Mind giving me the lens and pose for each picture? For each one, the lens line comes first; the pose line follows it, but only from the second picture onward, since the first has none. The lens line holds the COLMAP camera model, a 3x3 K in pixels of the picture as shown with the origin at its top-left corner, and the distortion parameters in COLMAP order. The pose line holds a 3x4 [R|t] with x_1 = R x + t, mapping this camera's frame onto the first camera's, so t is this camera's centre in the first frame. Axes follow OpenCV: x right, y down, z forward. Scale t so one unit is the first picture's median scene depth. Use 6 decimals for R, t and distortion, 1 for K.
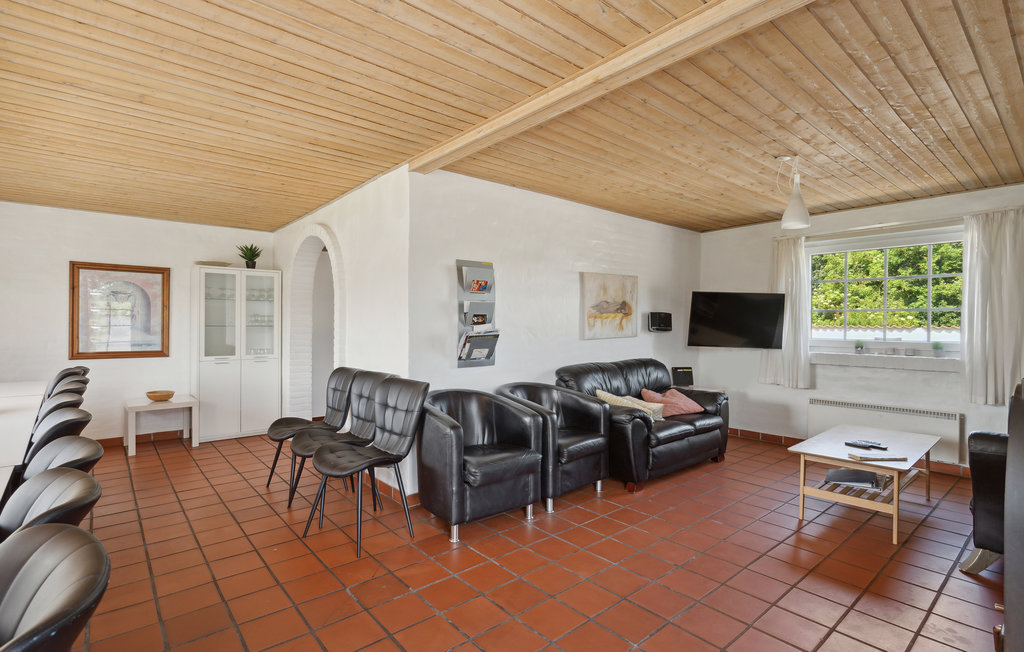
lens RADIAL K [[476.9, 0, 509.9], [0, 476.9, 324.5], [0, 0, 1]] dist [-0.003916, 0.000099]
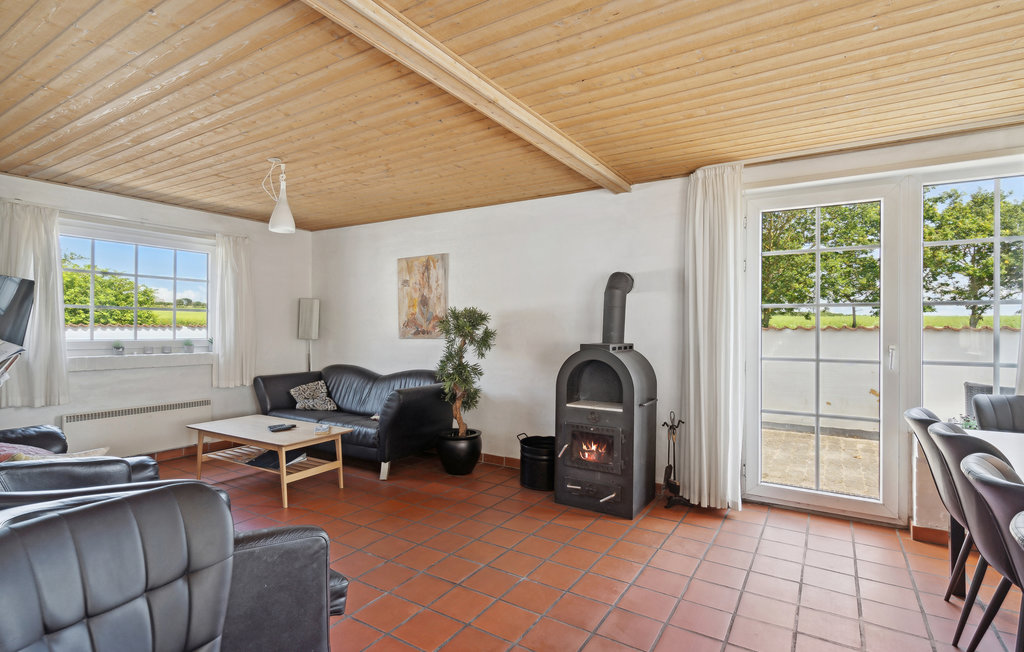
lens RADIAL K [[508.3, 0, 514.1], [0, 508.3, 329.0], [0, 0, 1]] dist [0.000908, 0.000094]
pose [[-0.302331, -0.009227, 0.953158, -0.473830], [-0.008867, 0.999937, 0.006868, -0.002281], [-0.953162, -0.006376, -0.302394, 0.661417]]
